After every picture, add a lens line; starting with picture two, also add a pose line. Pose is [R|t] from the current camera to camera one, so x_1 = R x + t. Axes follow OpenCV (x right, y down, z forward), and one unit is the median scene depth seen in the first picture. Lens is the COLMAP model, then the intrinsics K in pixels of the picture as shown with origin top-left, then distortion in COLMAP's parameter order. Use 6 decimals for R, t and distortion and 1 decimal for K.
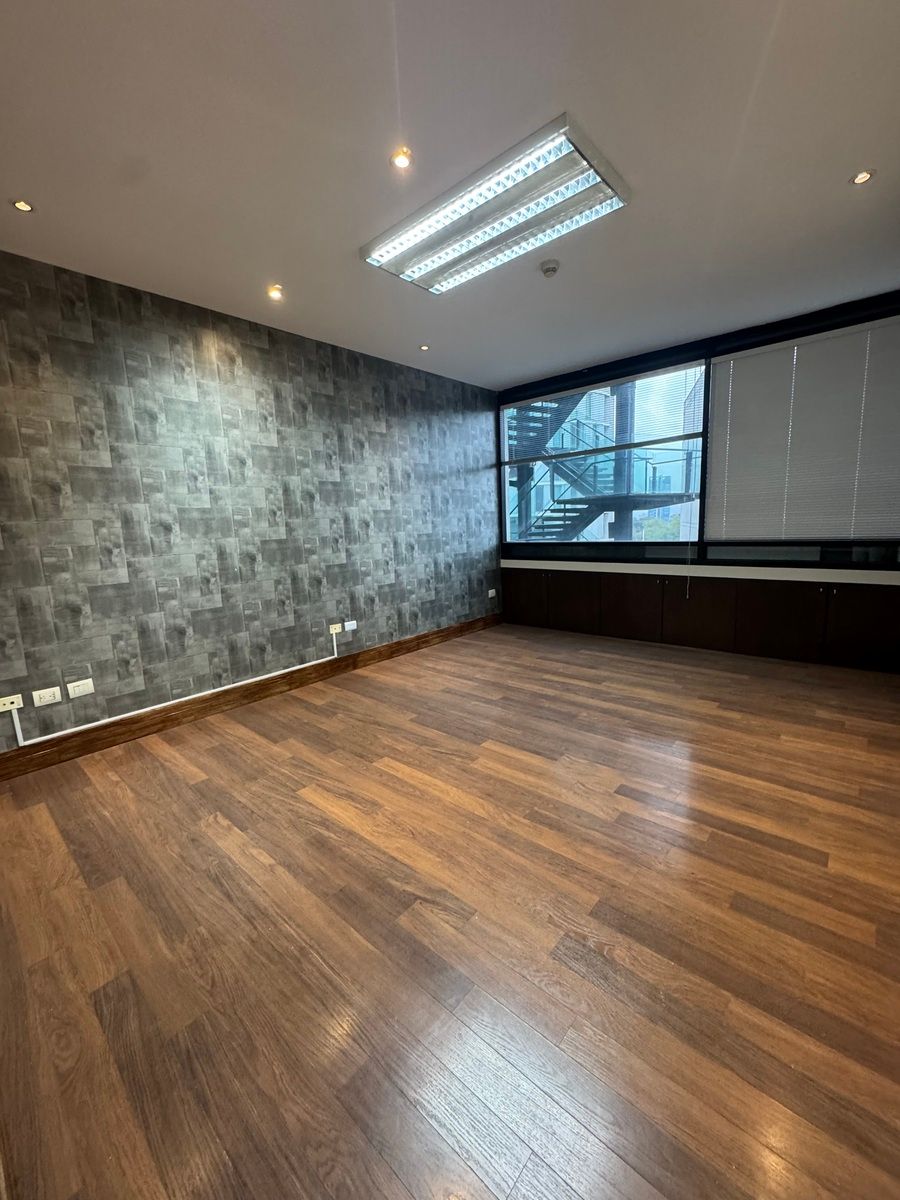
lens RADIAL K [[484.4, 0, 452.0], [0, 484.4, 598.1], [0, 0, 1]] dist [-0.002848, 0.000318]
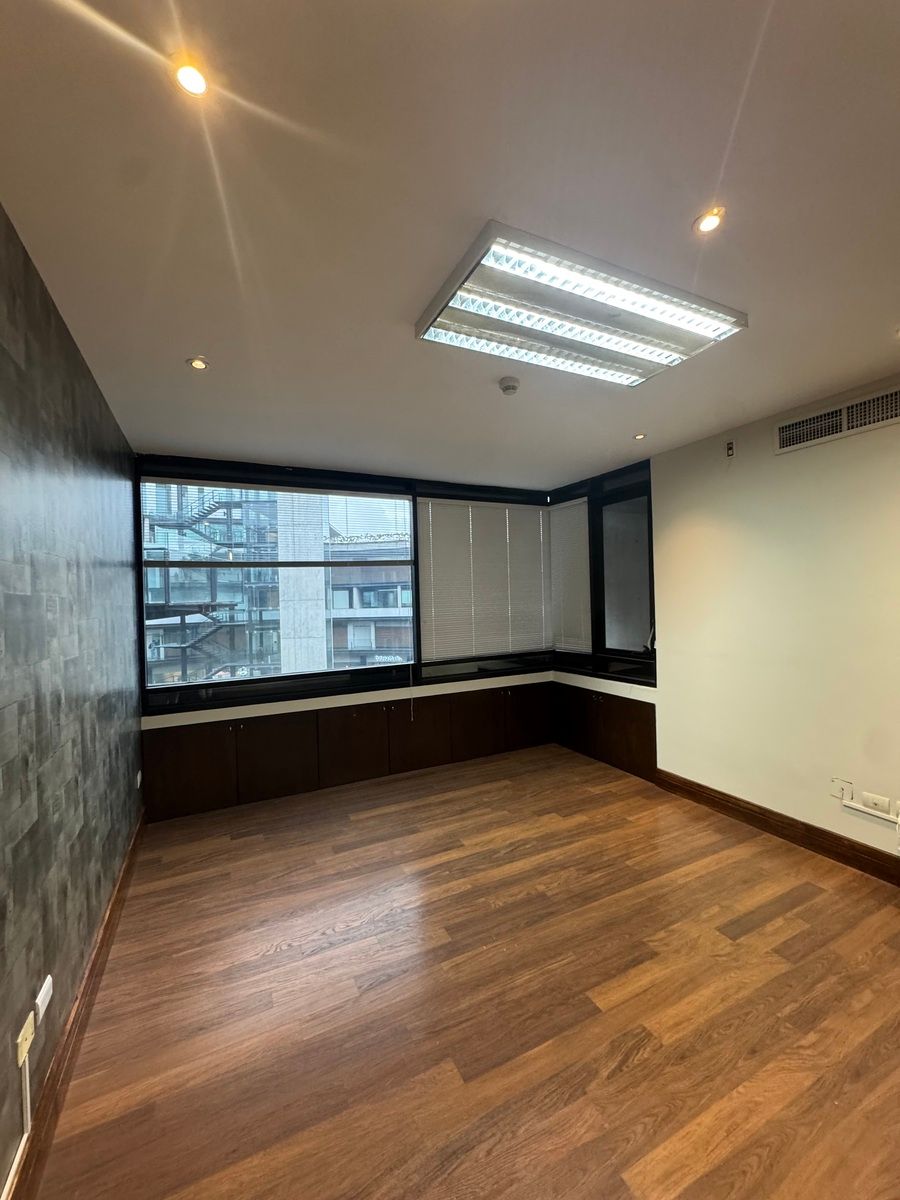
lens RADIAL K [[484.4, 0, 439.5], [0, 484.4, 593.4], [0, 0, 1]] dist [-0.002848, 0.000318]
pose [[0.373703, 0.040368, 0.926670, -0.496670], [0.155252, 0.982236, -0.105397, -0.167899], [-0.914463, 0.183254, 0.360797, 0.640482]]
